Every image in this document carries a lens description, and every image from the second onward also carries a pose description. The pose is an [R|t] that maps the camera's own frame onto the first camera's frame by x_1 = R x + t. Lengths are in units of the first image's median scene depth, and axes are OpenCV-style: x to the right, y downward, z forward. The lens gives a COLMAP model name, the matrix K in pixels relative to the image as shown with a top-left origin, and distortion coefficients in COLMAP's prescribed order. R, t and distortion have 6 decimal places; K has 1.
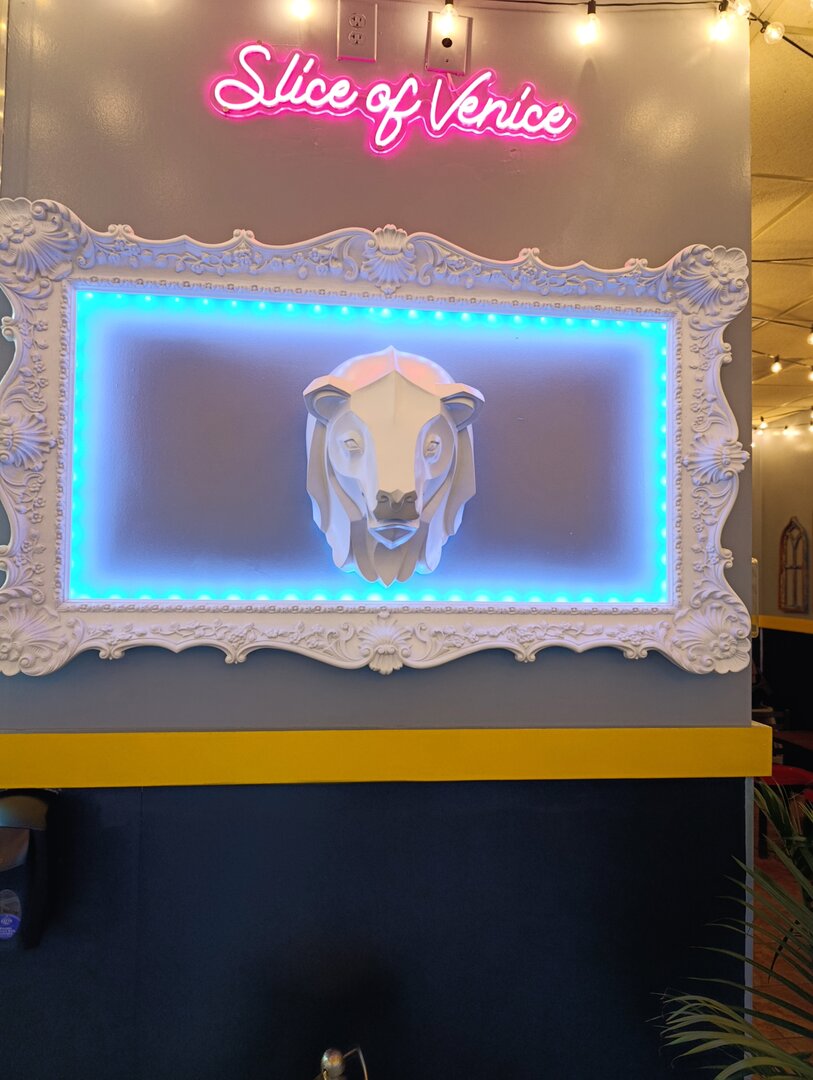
lens RADIAL K [[742.0, 0, 406.5], [0, 742.0, 540.0], [0, 0, 1]] dist [0.047702, -0.068257]
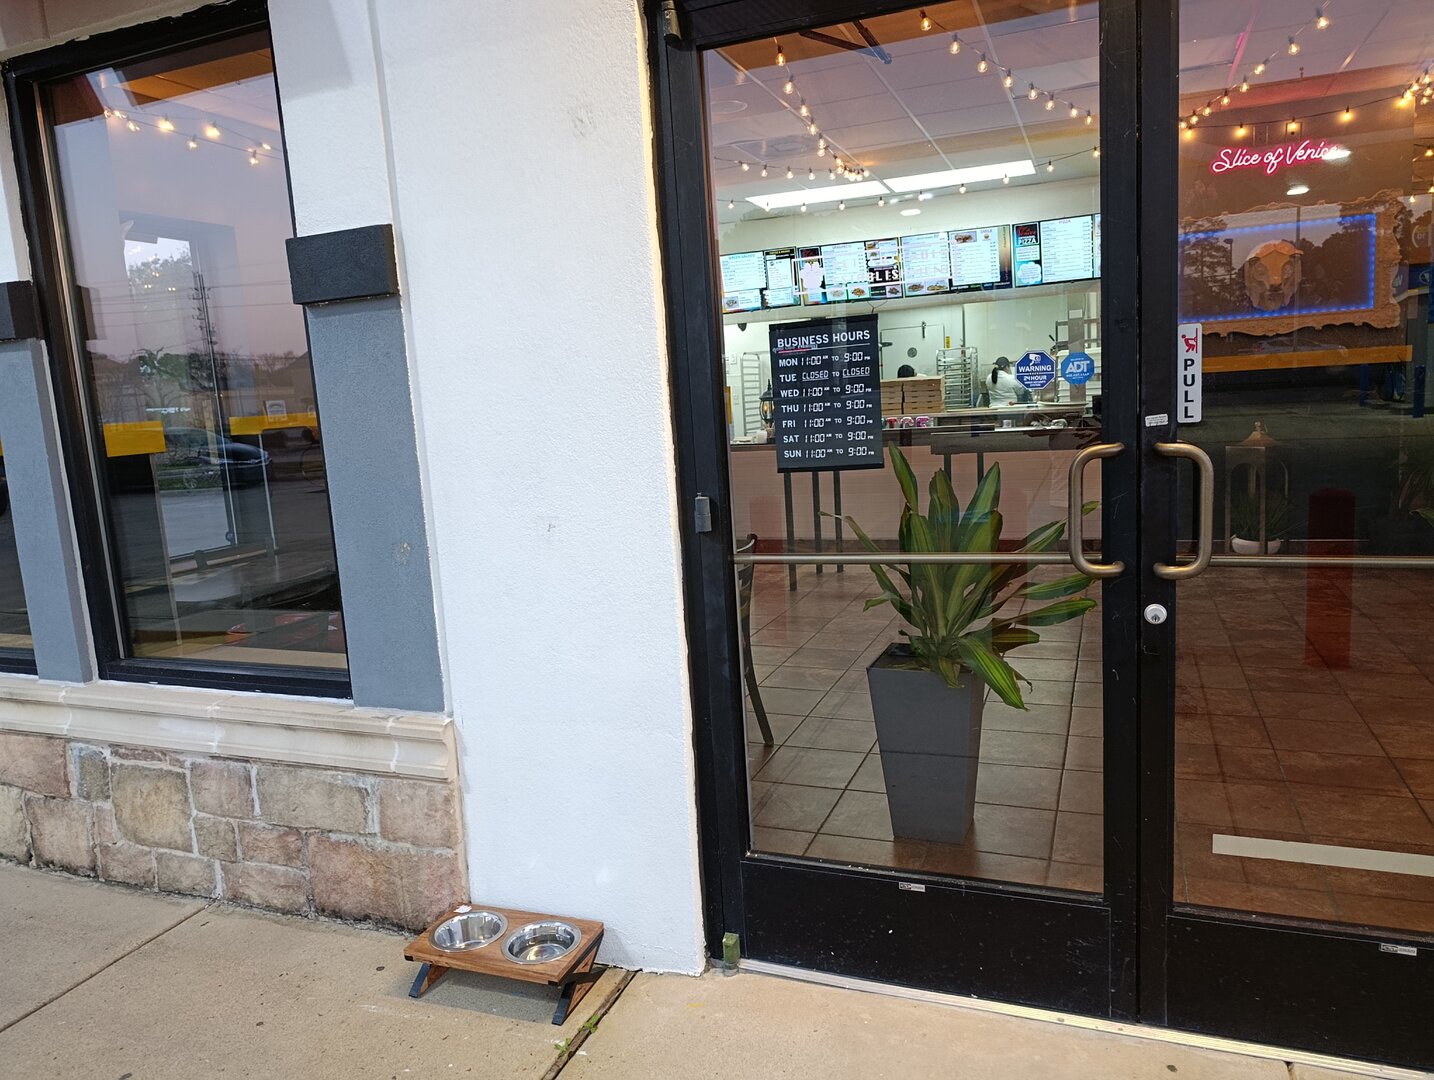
lens RADIAL K [[985.2, 0, 718.8], [0, 985.2, 544.7], [0, 0, 1]] dist [0.047702, -0.068257]
pose [[0.880429, 0.002687, -0.474170, -0.090998], [0.095393, 0.978536, 0.182668, 0.035797], [0.464483, -0.206059, 0.861276, -4.191445]]
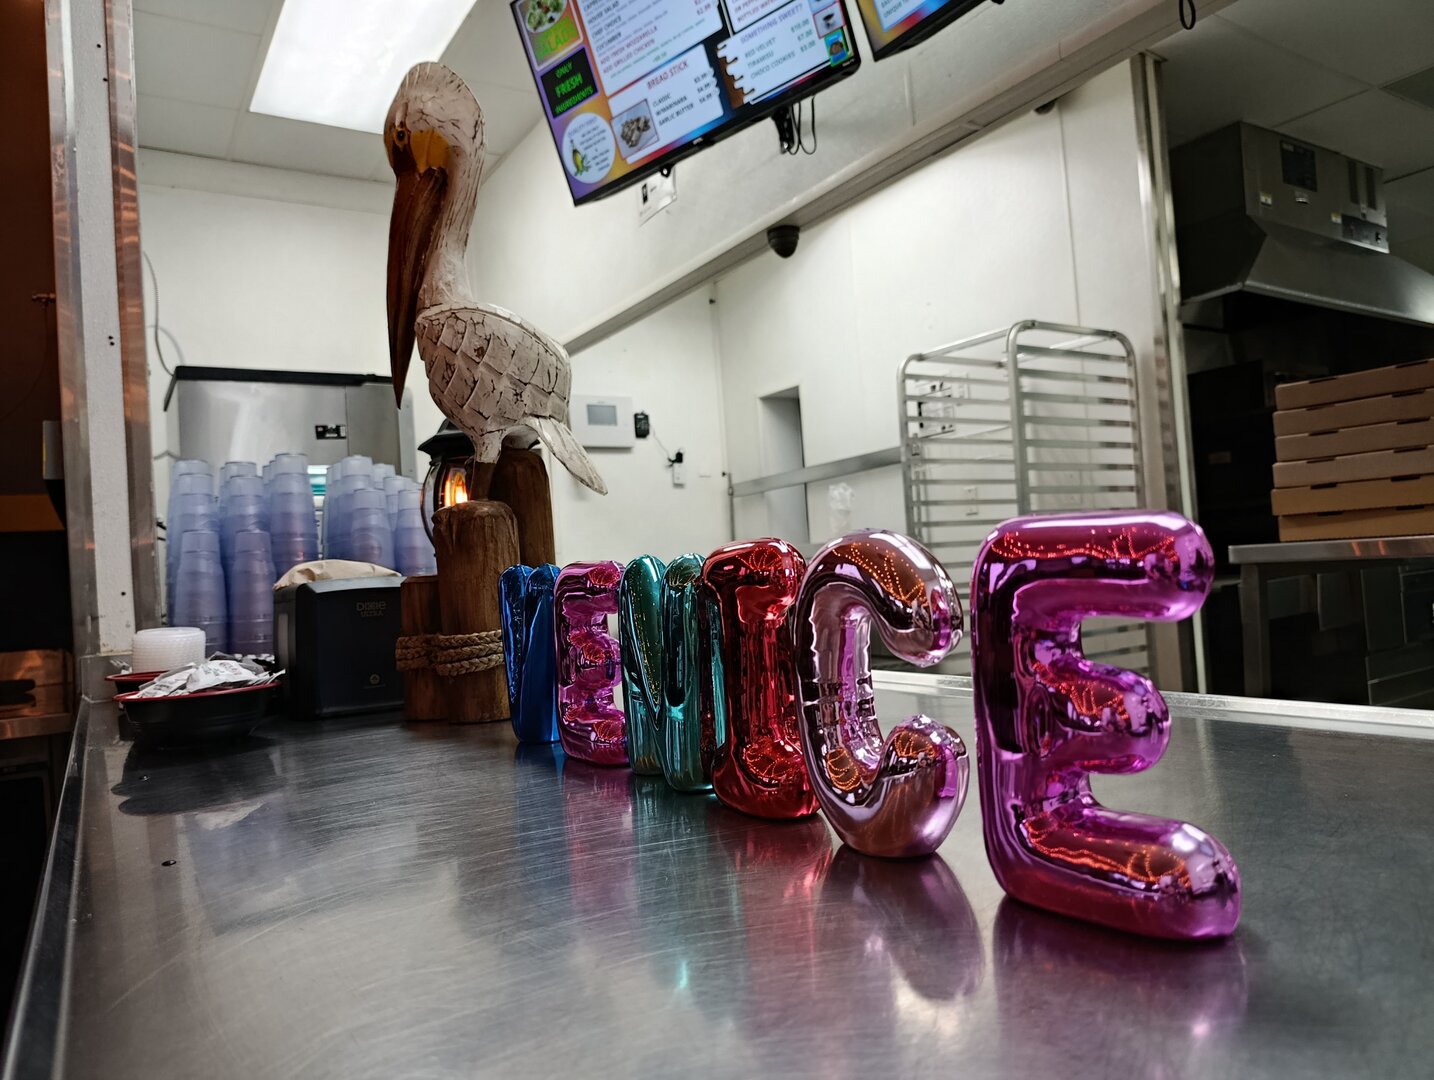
lens RADIAL K [[985.2, 0, 718.8], [0, 985.2, 544.7], [0, 0, 1]] dist [0.047702, -0.068257]
pose [[0.432341, -0.076036, -0.898499, -1.452402], [0.116260, 0.992822, -0.028076, 0.464356], [0.894184, -0.092321, 0.438077, 0.890909]]
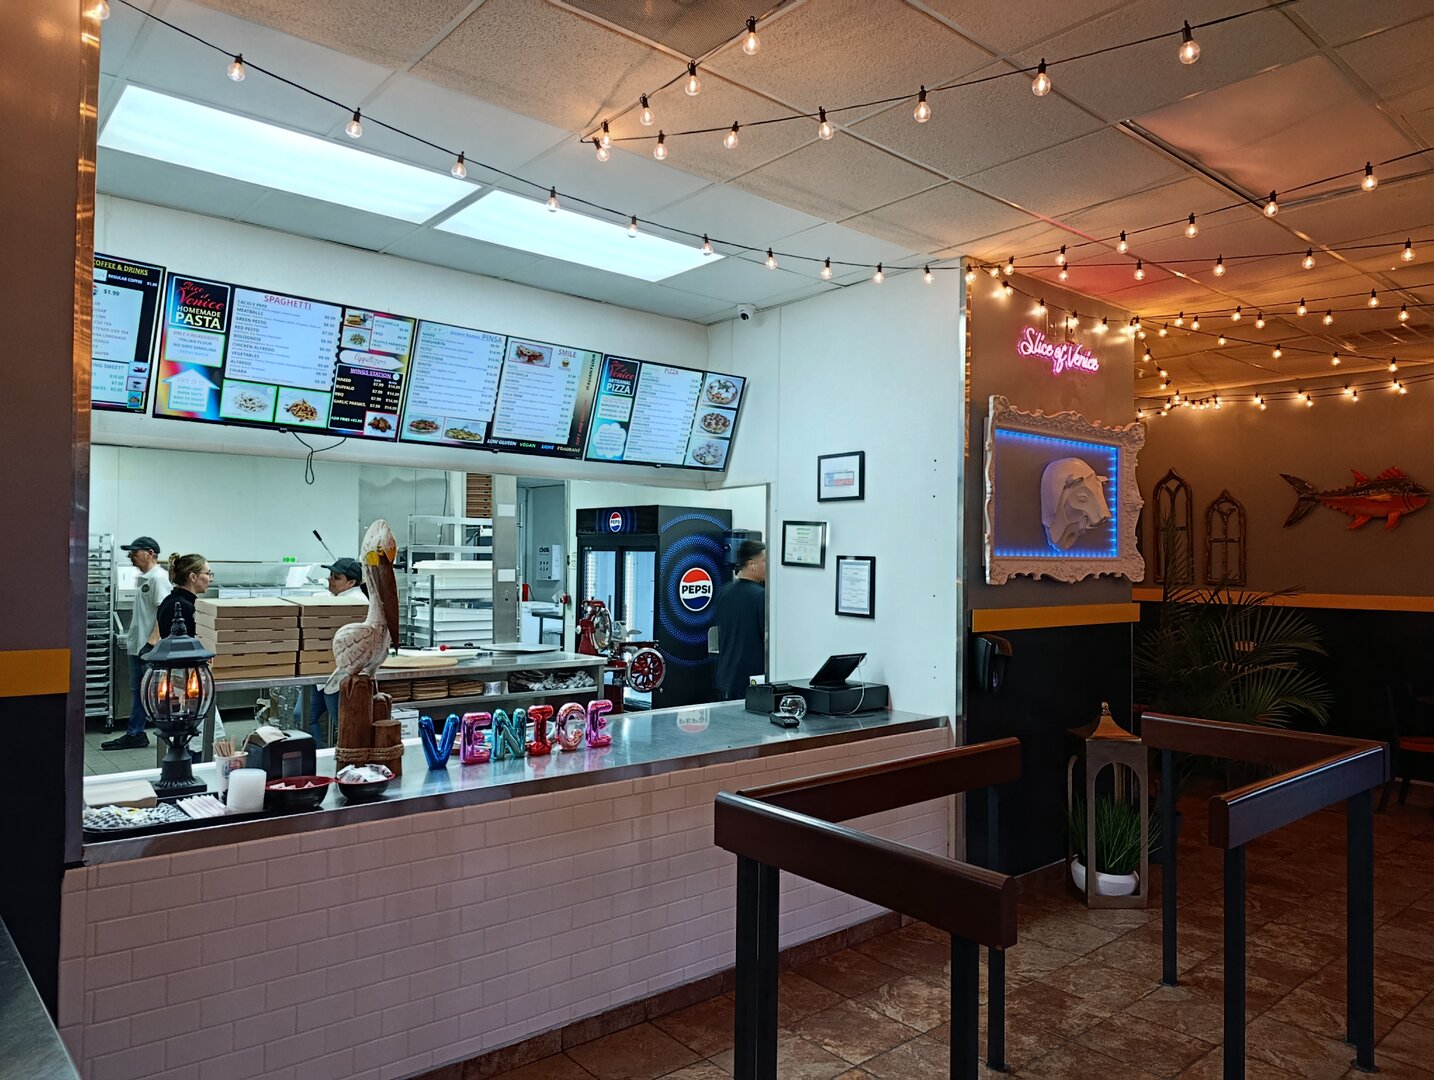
lens RADIAL K [[976.3, 0, 725.7], [0, 976.3, 545.8], [0, 0, 1]] dist [0.051110, -0.071764]
pose [[0.824673, 0.000574, 0.565610, -2.810588], [-0.021350, 0.999318, 0.030115, -0.030041], [-0.565207, -0.036911, 0.824123, -1.086914]]
